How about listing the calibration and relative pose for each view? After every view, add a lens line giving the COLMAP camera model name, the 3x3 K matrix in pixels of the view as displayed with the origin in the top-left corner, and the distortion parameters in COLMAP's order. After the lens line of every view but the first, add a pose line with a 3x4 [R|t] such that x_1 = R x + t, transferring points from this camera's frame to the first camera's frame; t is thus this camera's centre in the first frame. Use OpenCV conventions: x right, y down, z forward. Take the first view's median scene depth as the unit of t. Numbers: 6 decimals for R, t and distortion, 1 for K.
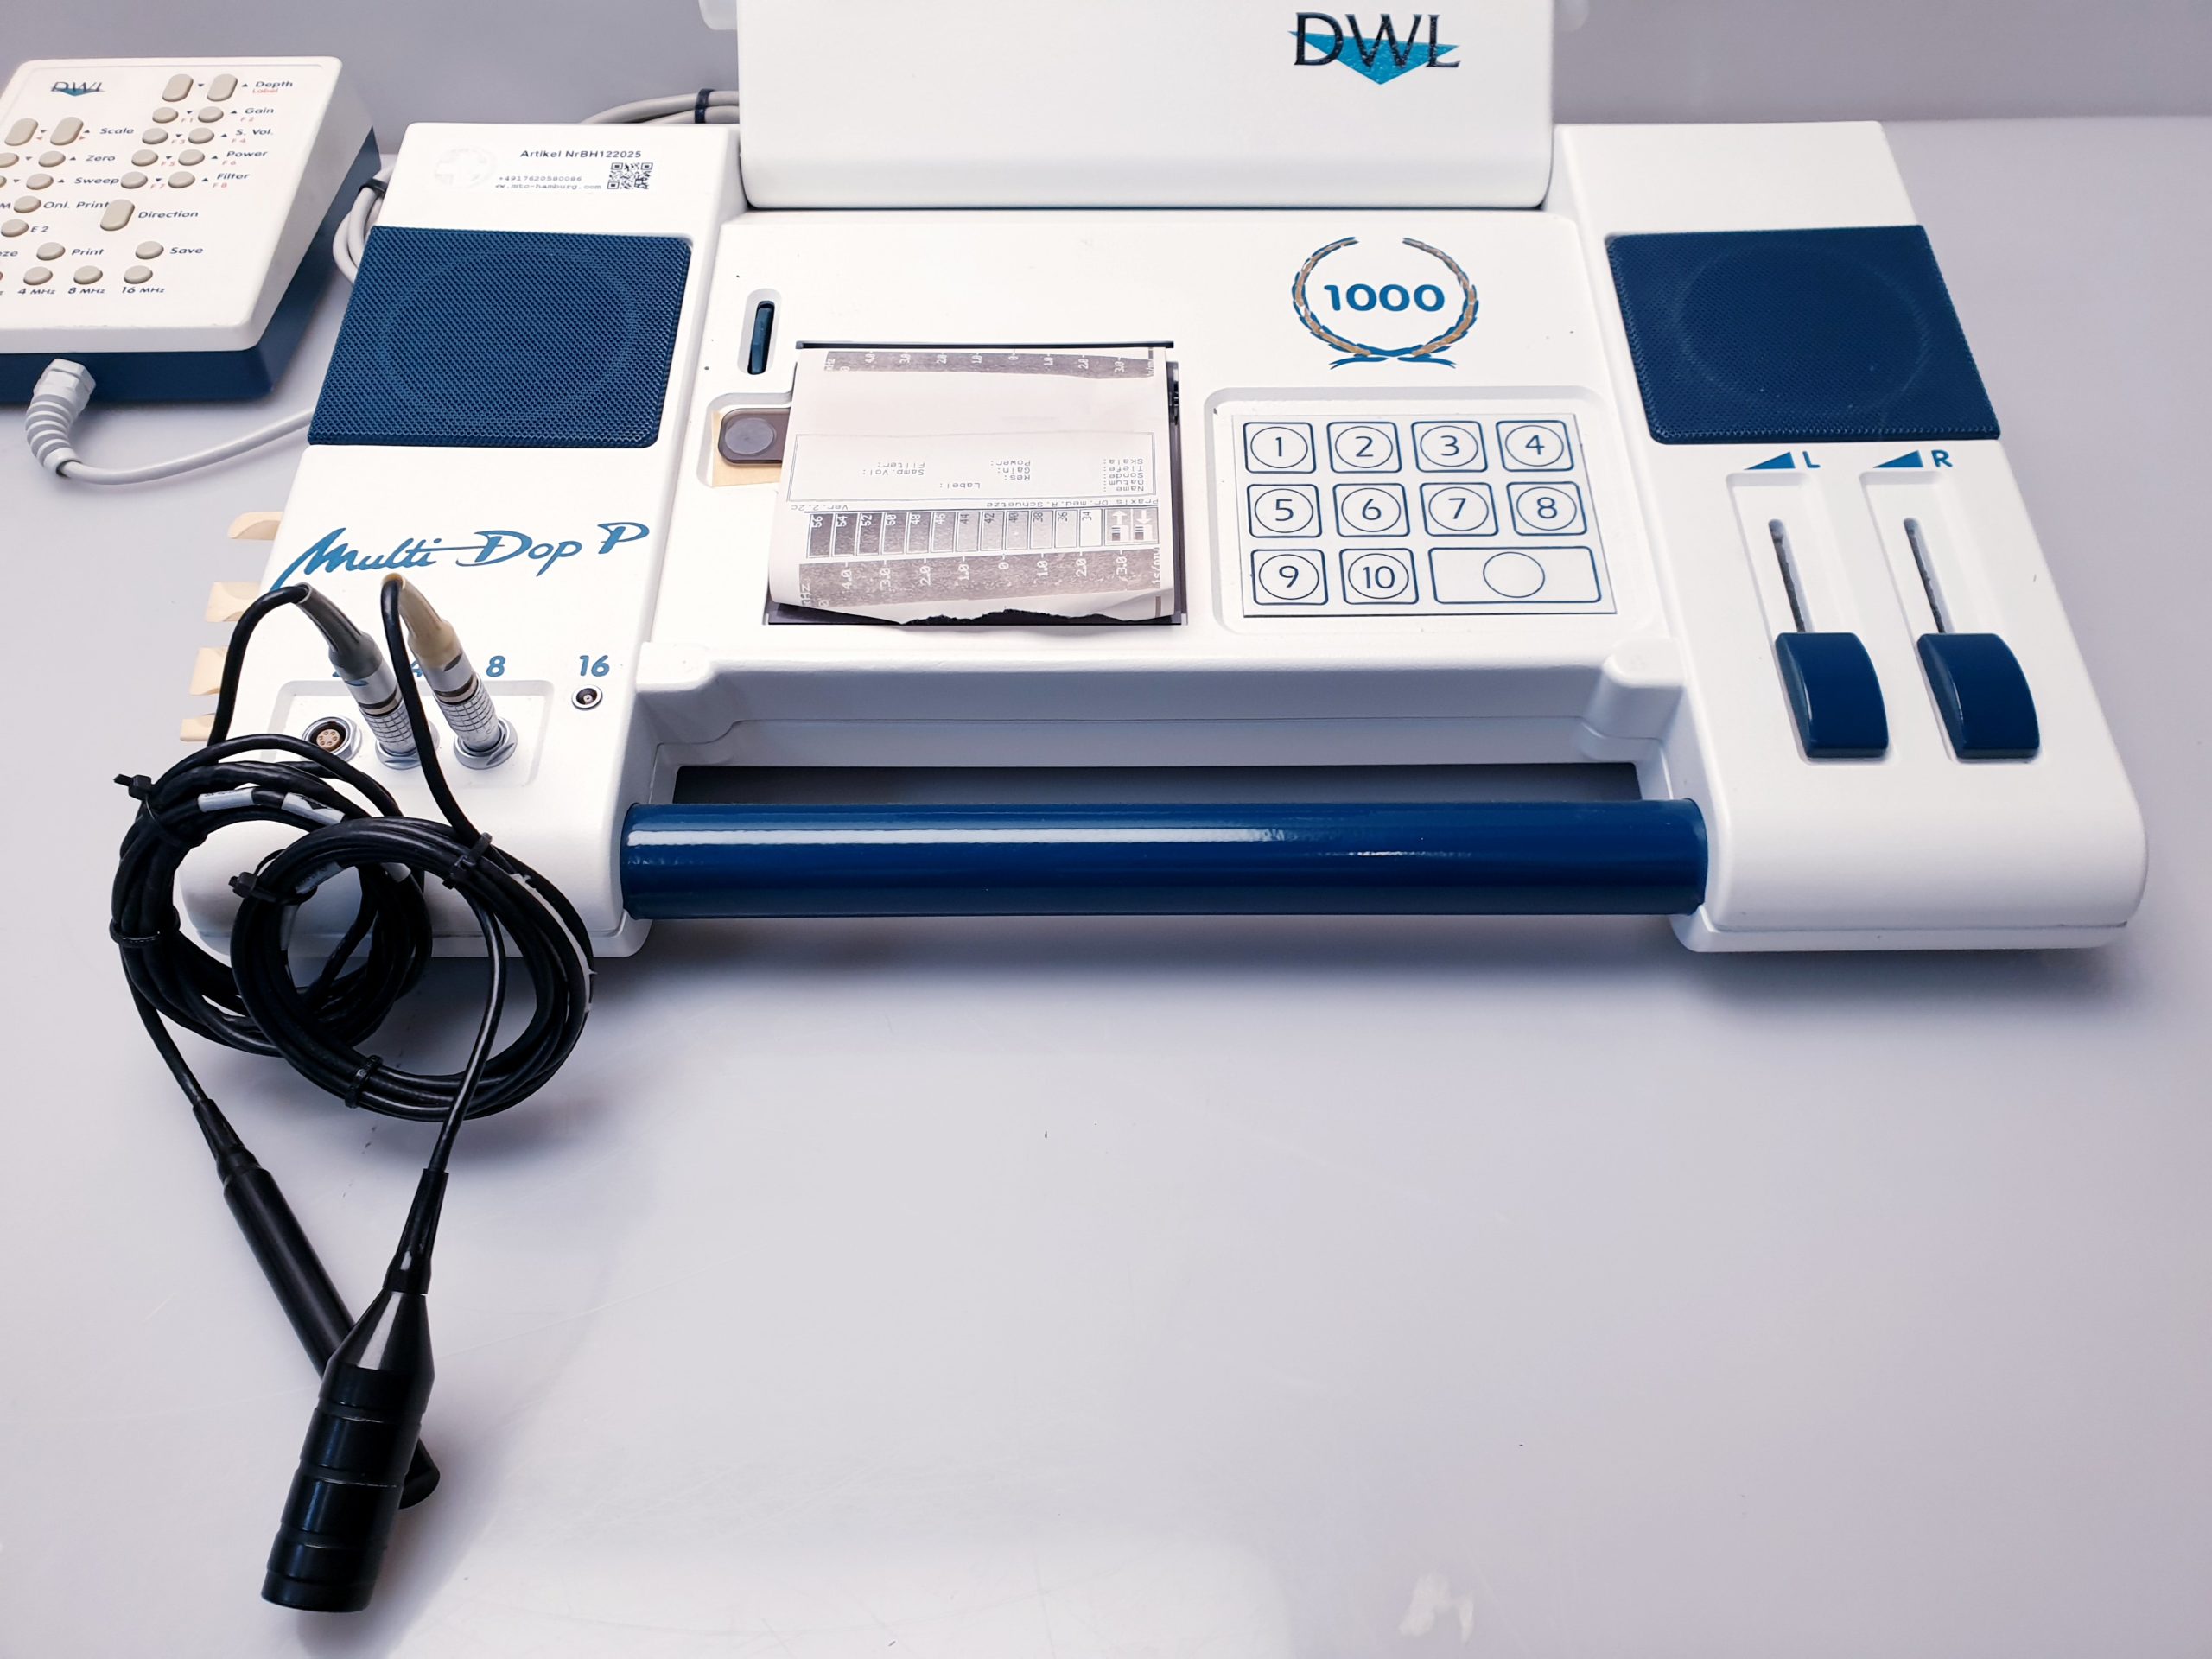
lens RADIAL K [[1771.0, 0, 1119.1], [0, 1771.0, 837.6], [0, 0, 1]] dist [0.078648, -0.271173]
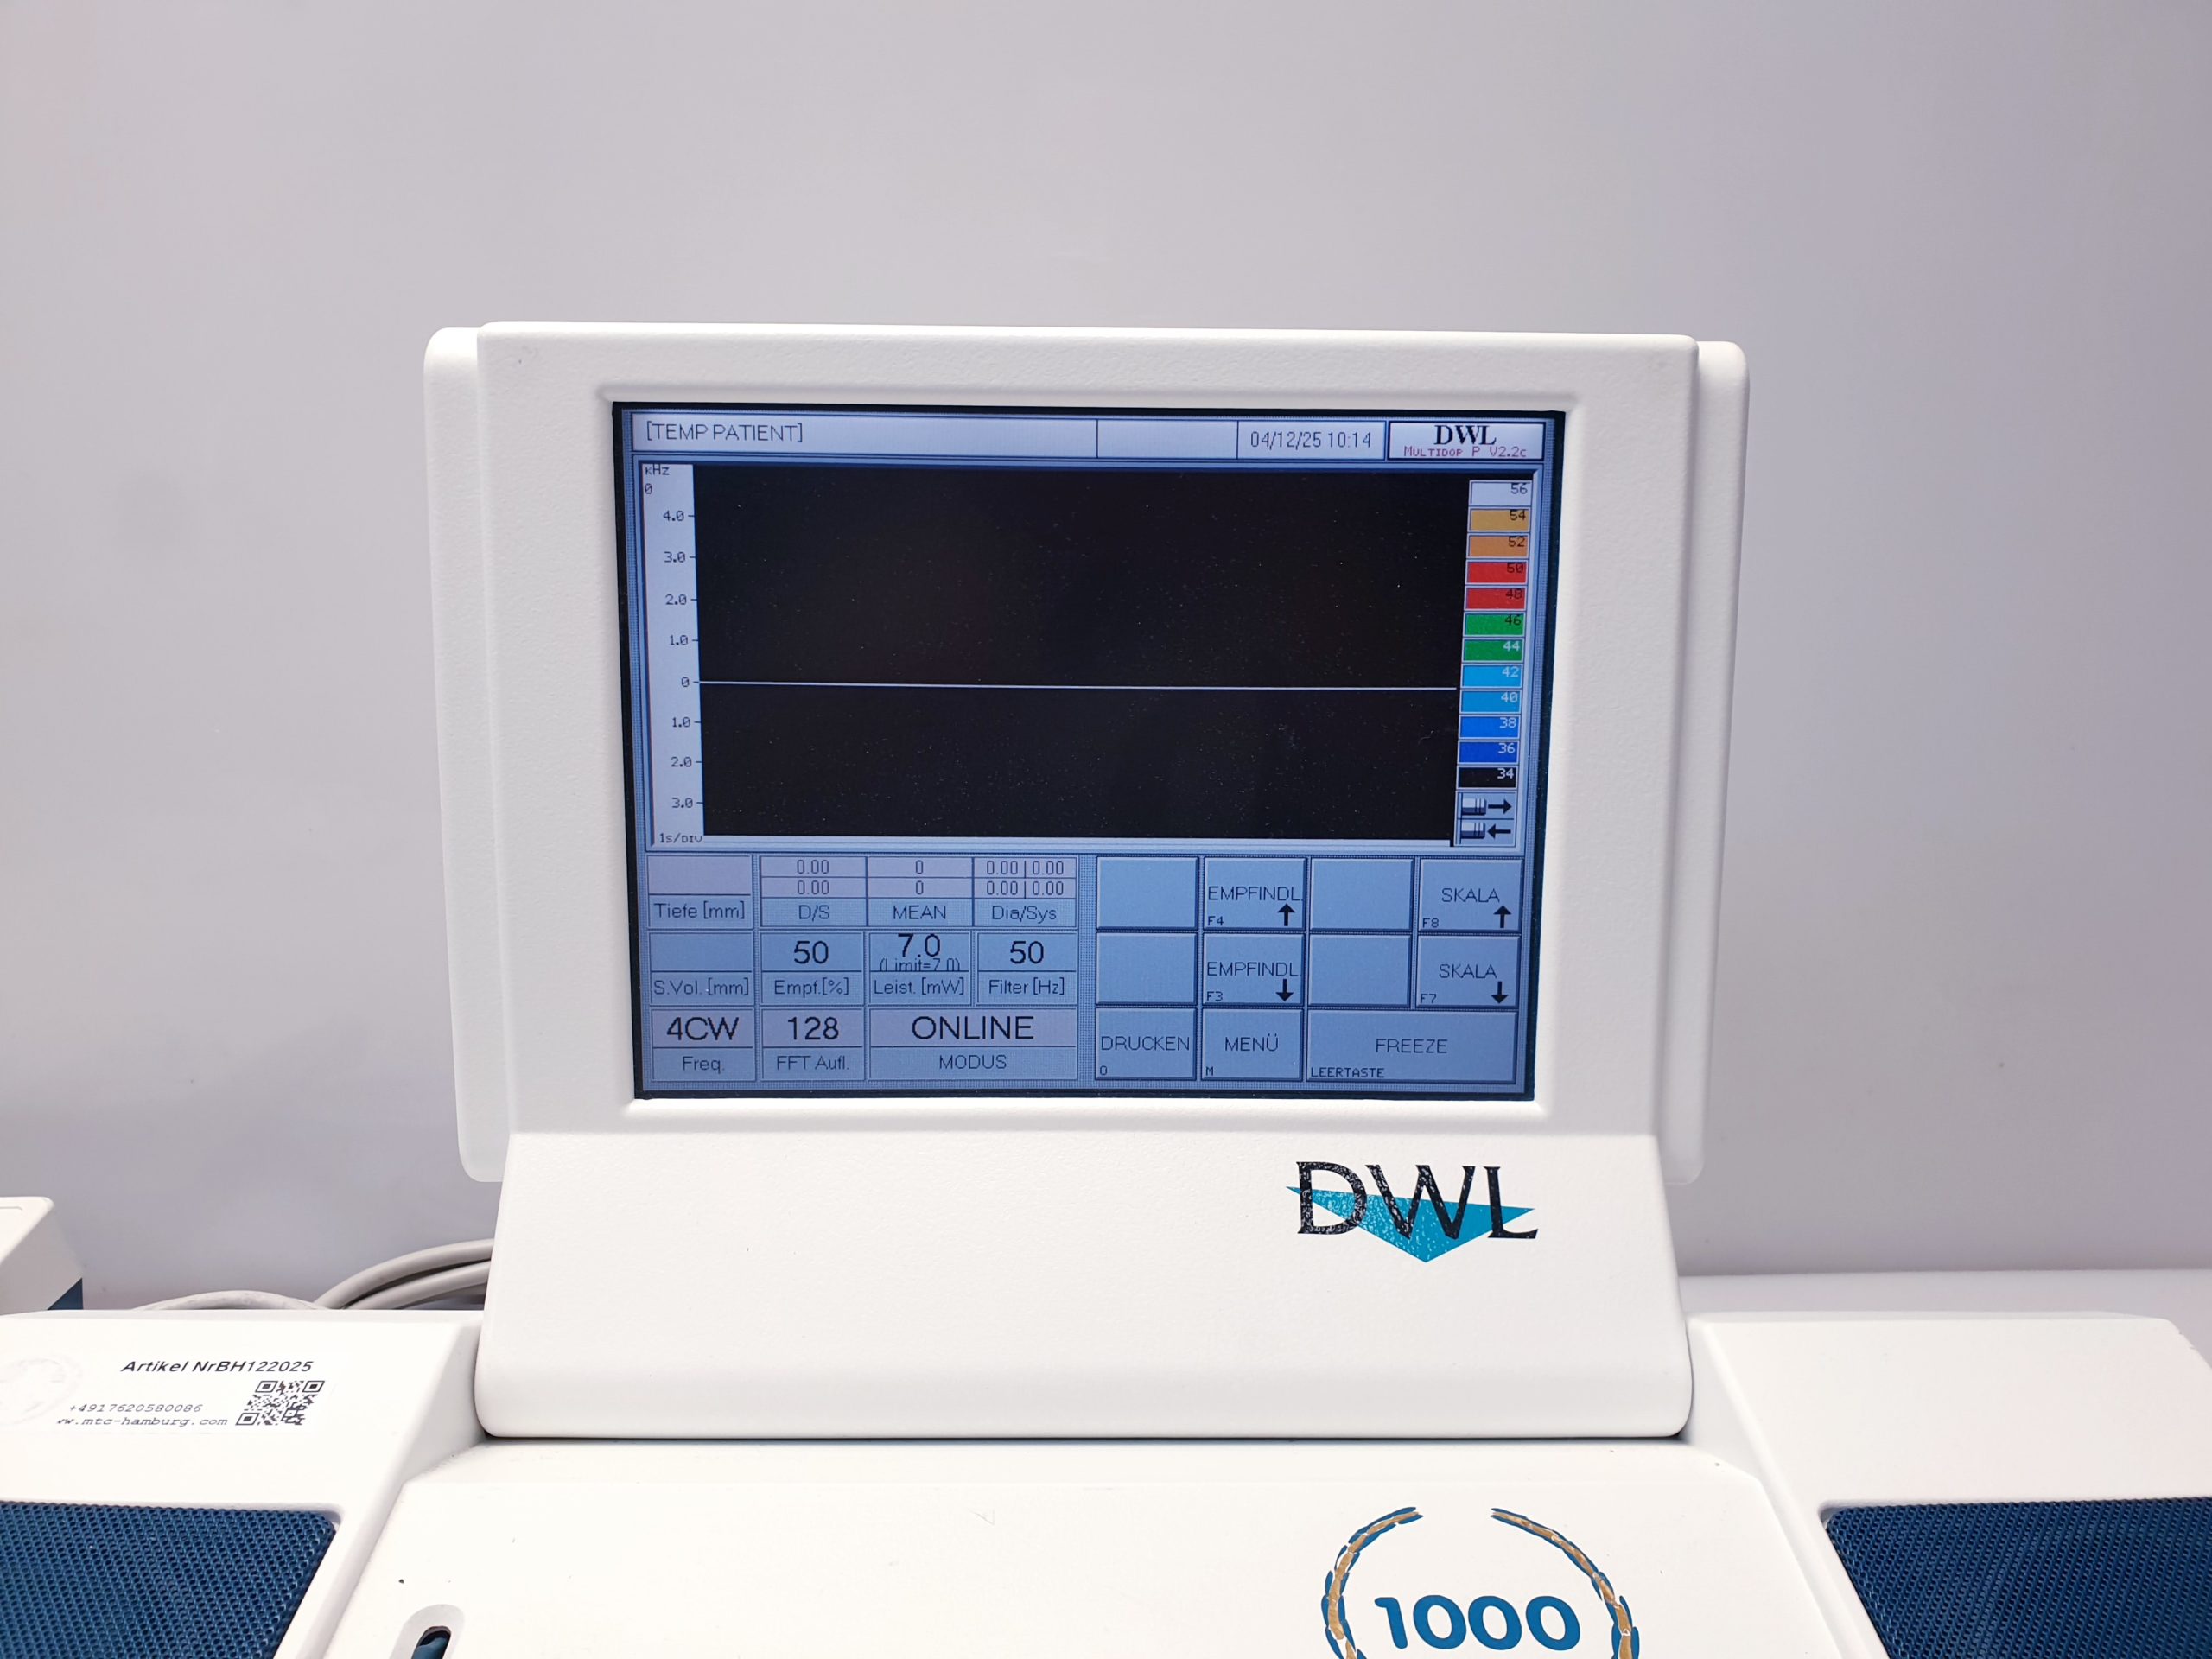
lens RADIAL K [[1784.0, 0, 1105.3], [0, 1784.0, 838.6], [0, 0, 1]] dist [0.130220, -0.297718]
pose [[0.999987, 0.002903, 0.004247, 0.020088], [-0.000109, 0.837335, -0.546691, -0.184467], [-0.005143, 0.546683, 0.837324, 0.337191]]
